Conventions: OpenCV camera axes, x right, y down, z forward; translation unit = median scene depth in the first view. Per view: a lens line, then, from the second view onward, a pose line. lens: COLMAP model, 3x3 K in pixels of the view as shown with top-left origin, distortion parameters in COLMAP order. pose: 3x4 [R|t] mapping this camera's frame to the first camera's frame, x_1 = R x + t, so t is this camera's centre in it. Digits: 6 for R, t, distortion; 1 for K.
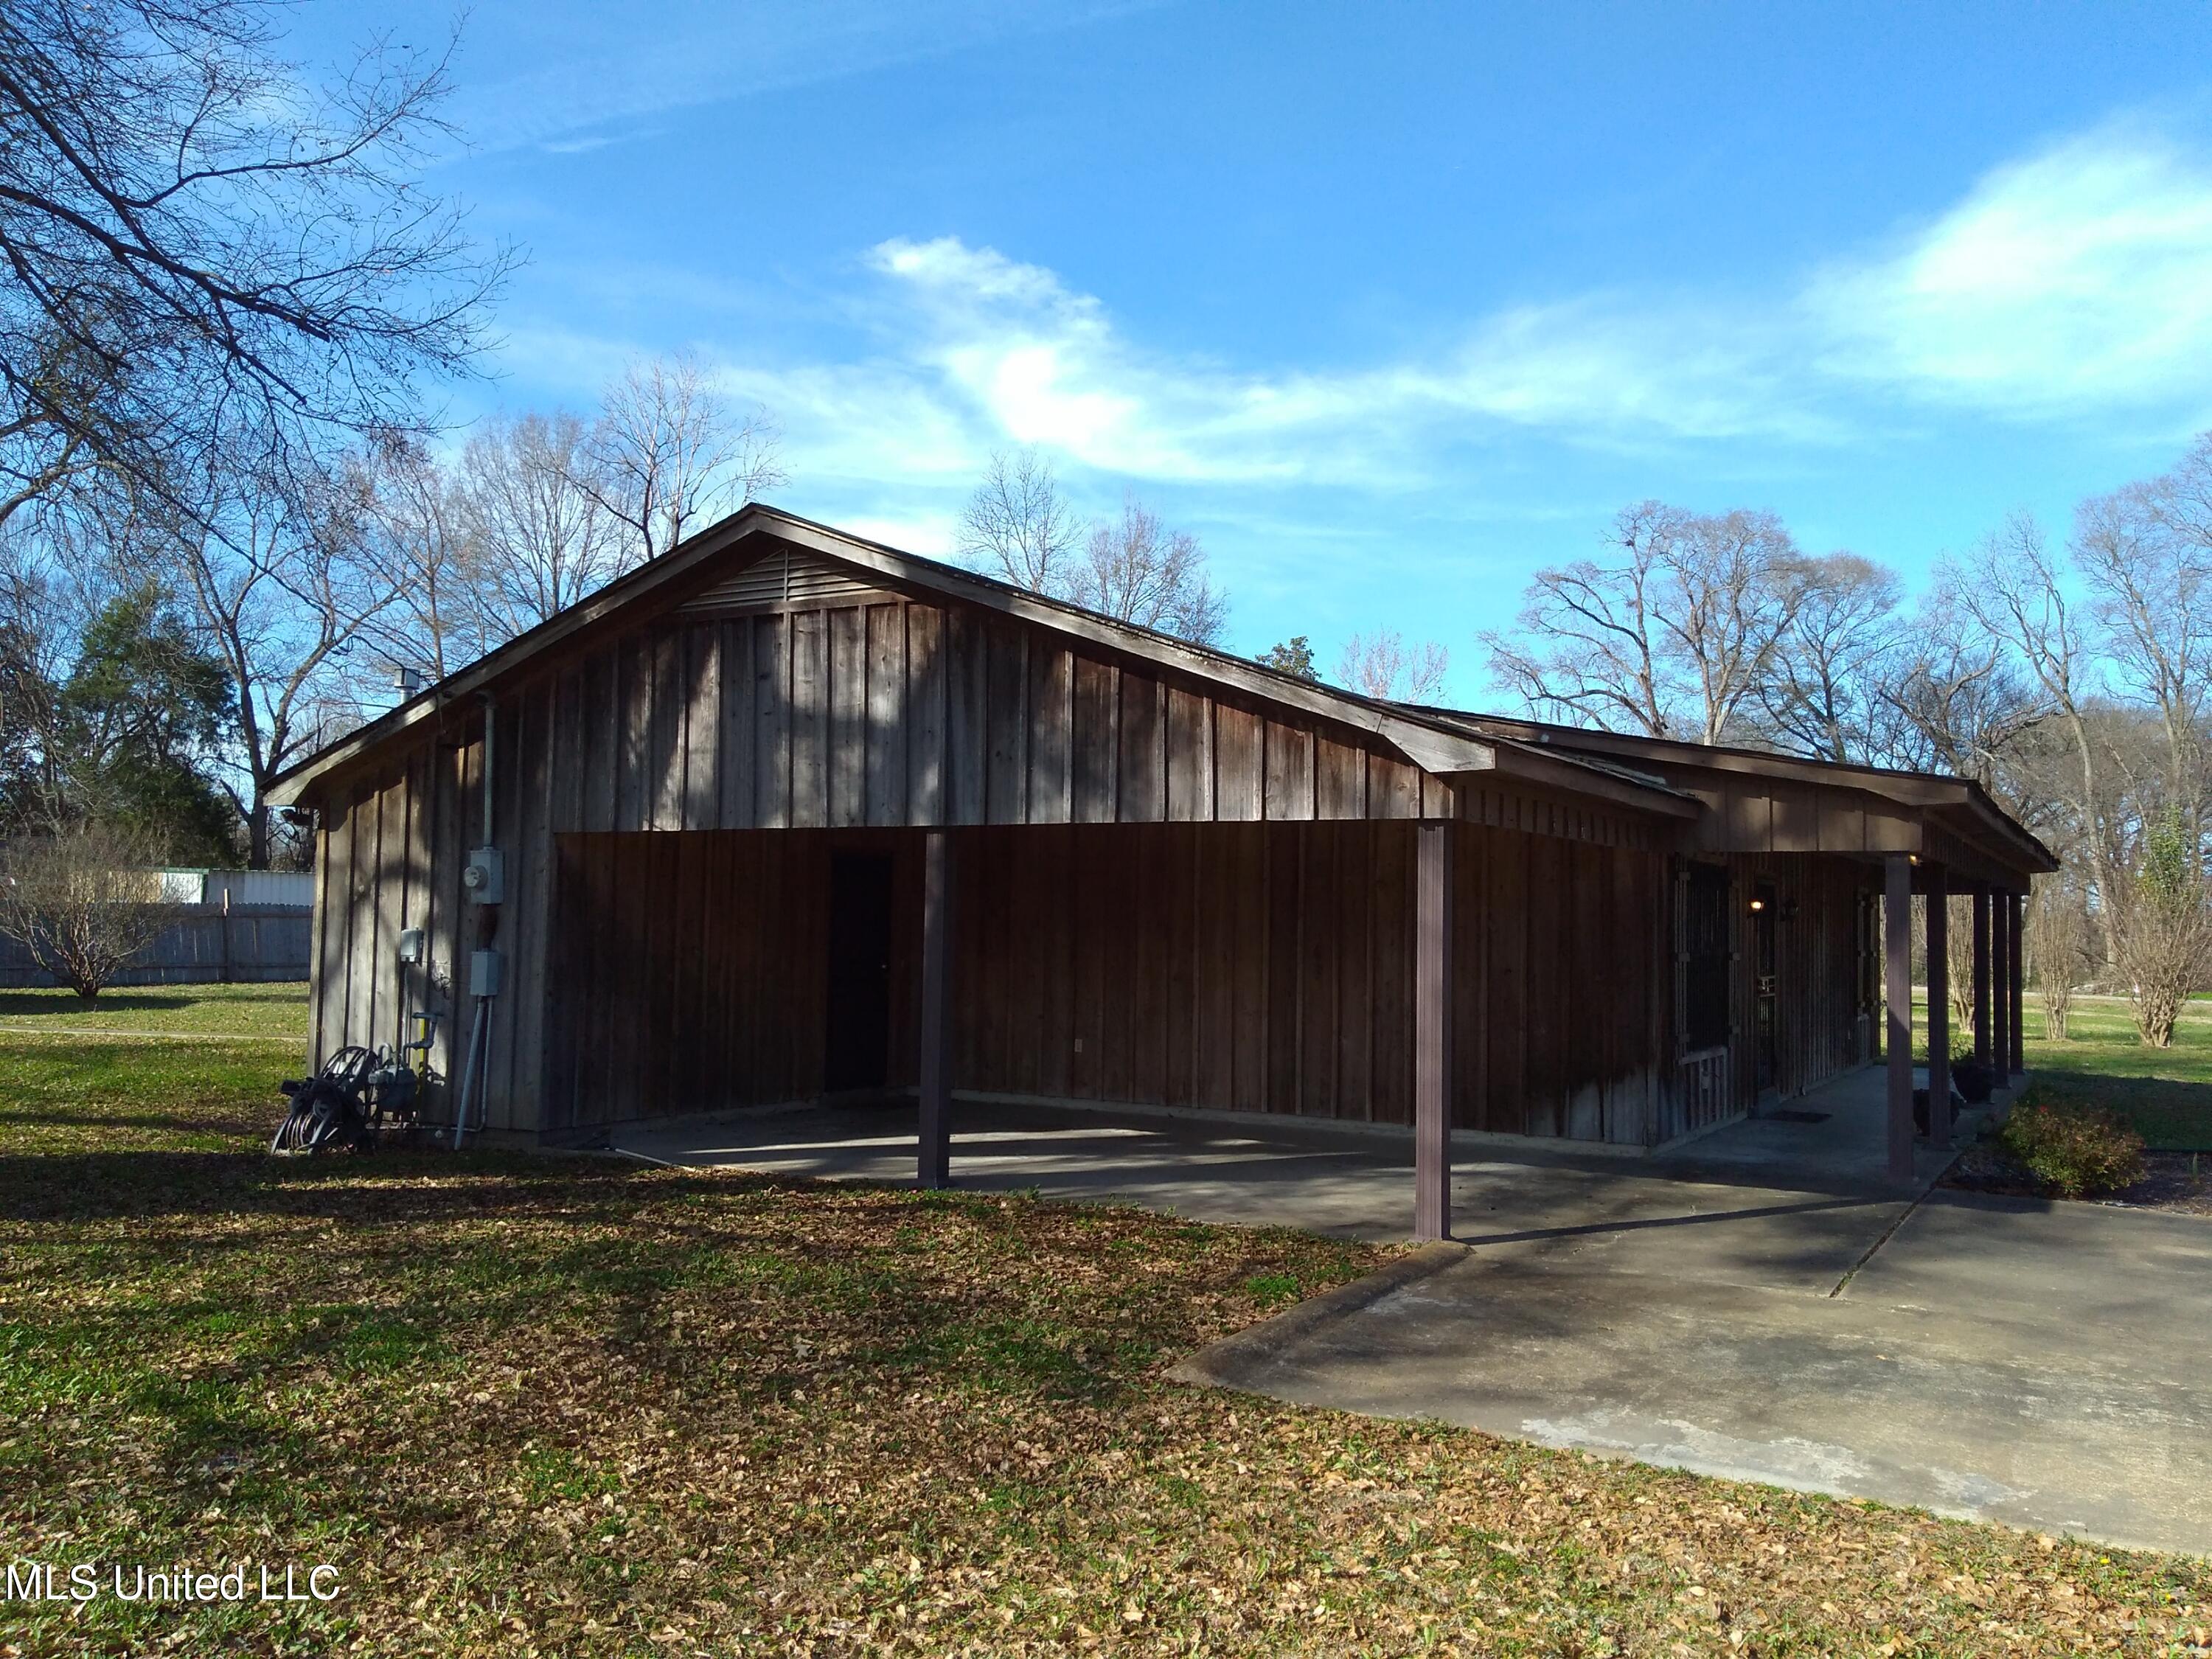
lens RADIAL K [[1766.1, 0, 1120.8], [0, 1766.1, 836.9], [0, 0, 1]] dist [0.078683, -0.088592]
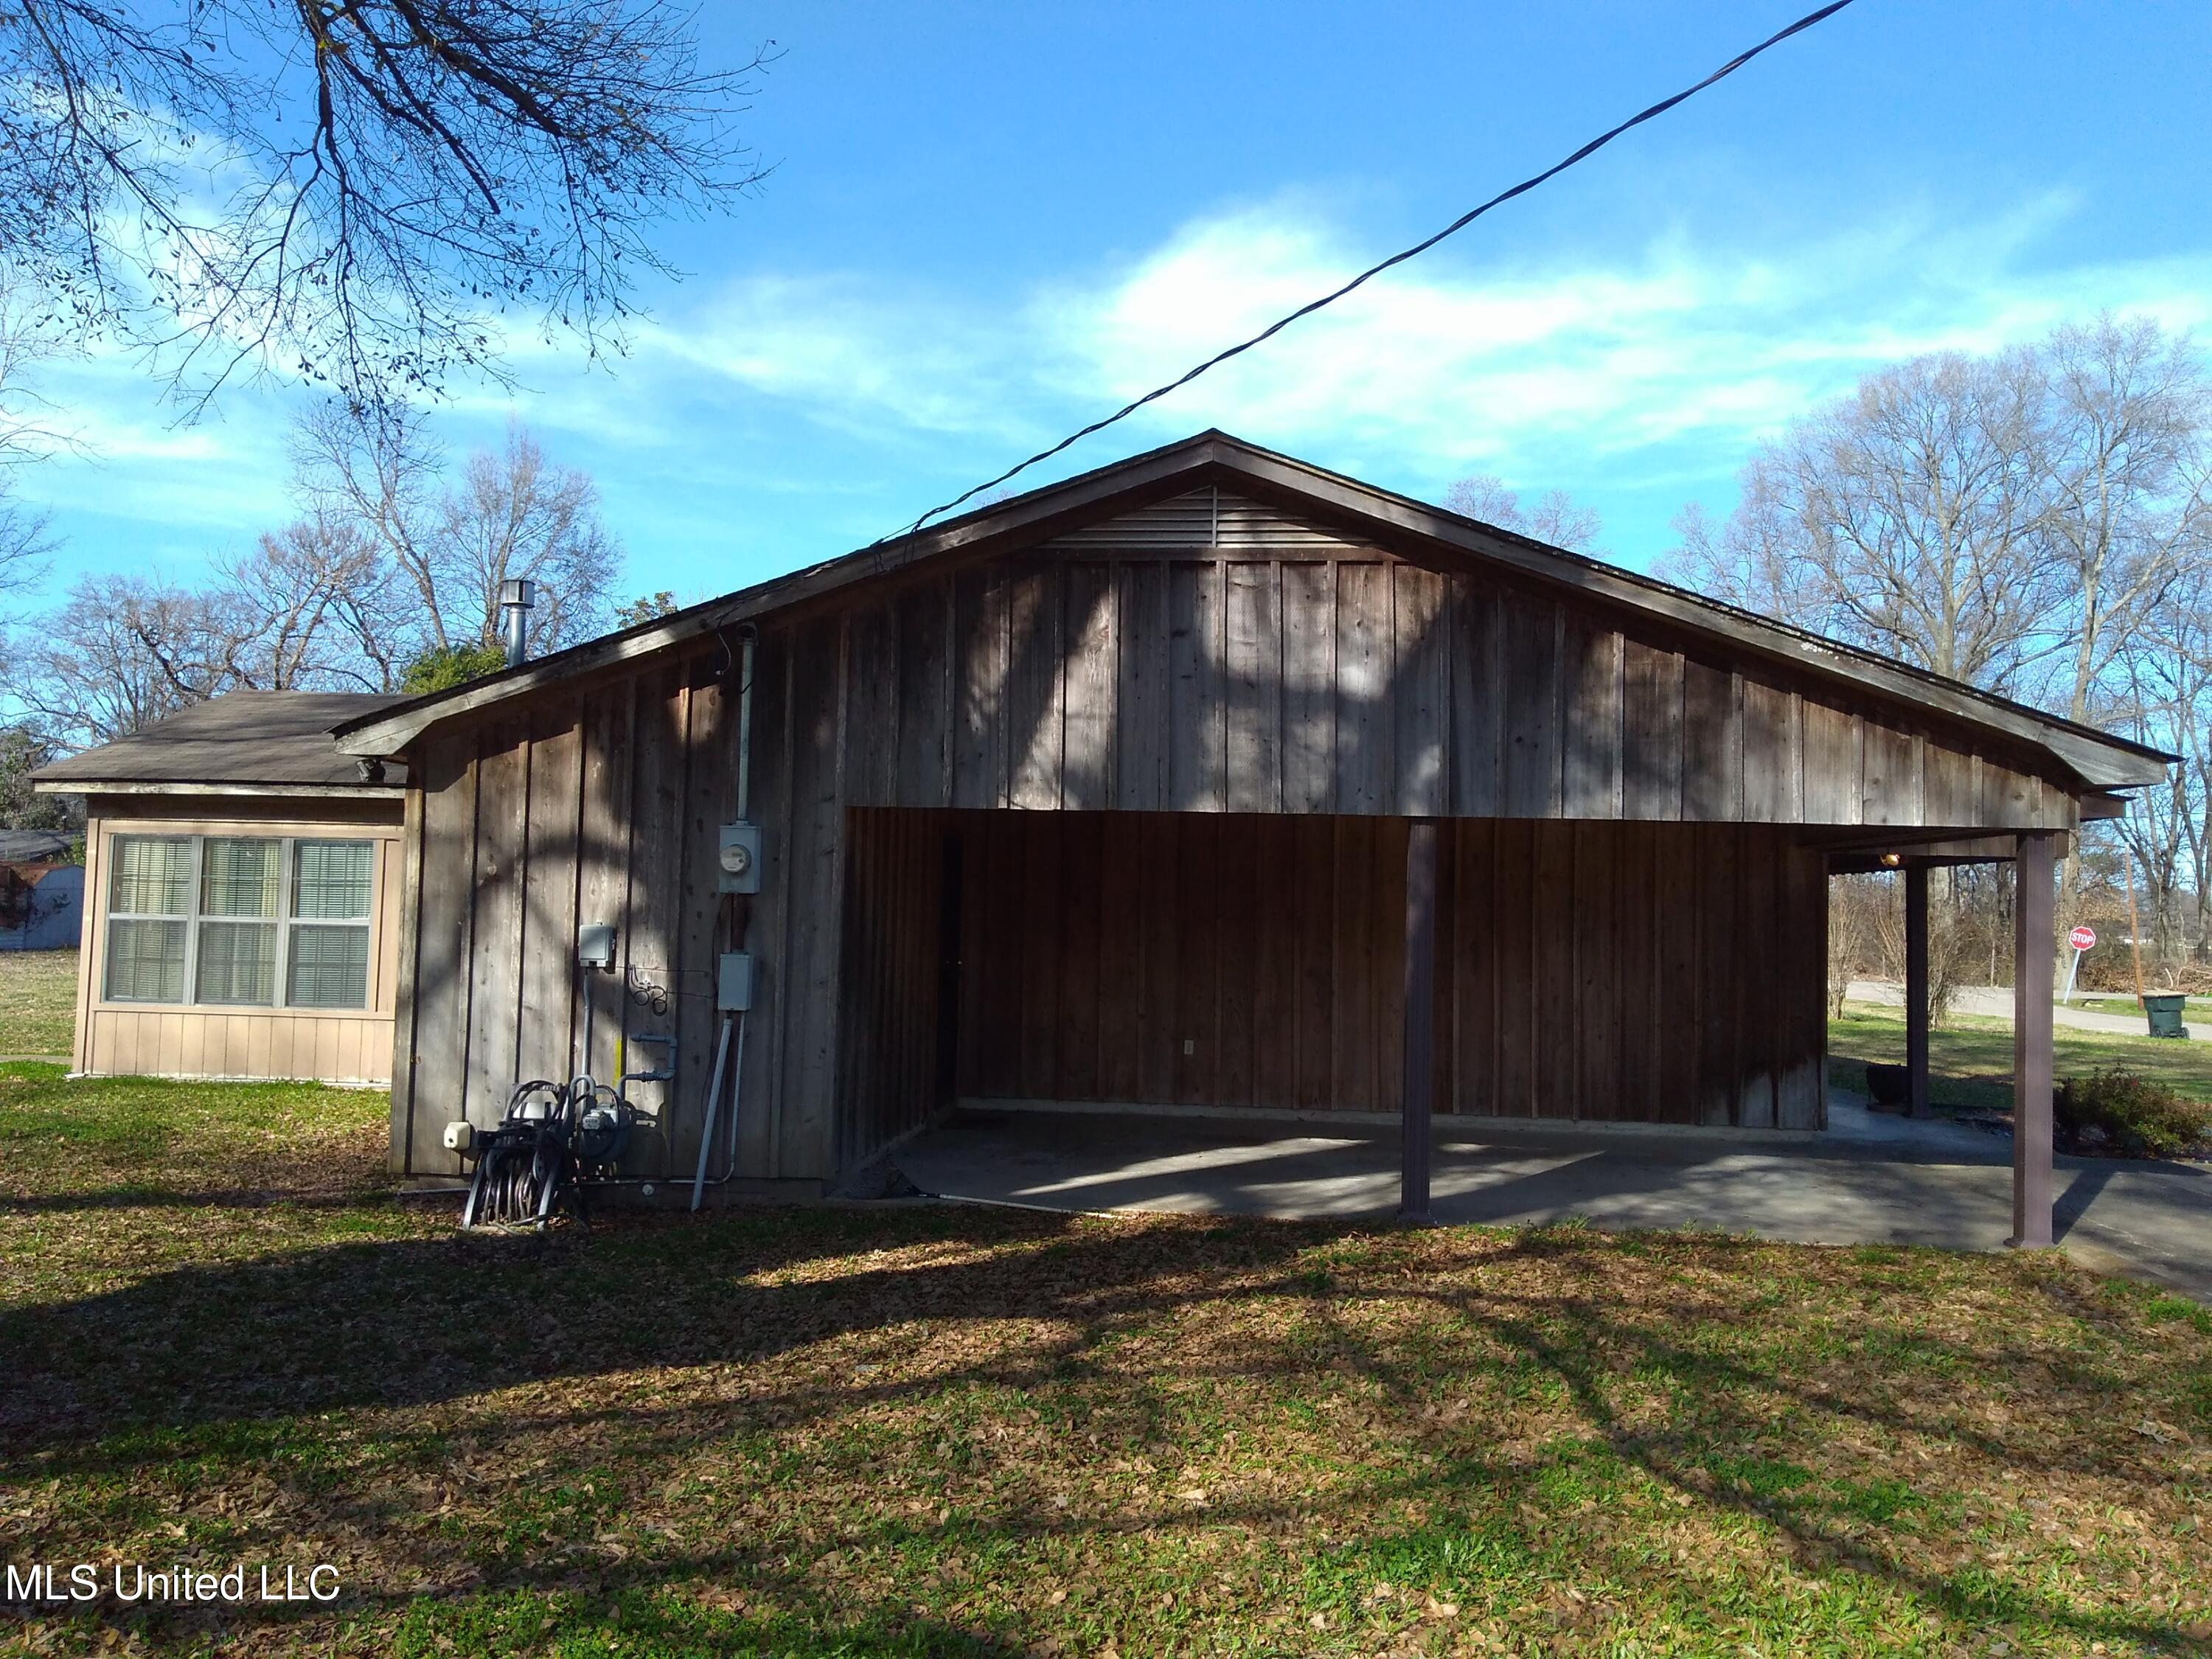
lens RADIAL K [[1766.1, 0, 1106.4], [0, 1766.1, 832.3], [0, 0, 1]] dist [0.078683, -0.088592]
pose [[0.903361, 0.022401, 0.428296, -0.580849], [-0.029192, 0.999531, 0.009293, -0.001428], [-0.427886, -0.020898, 0.903591, 0.239102]]
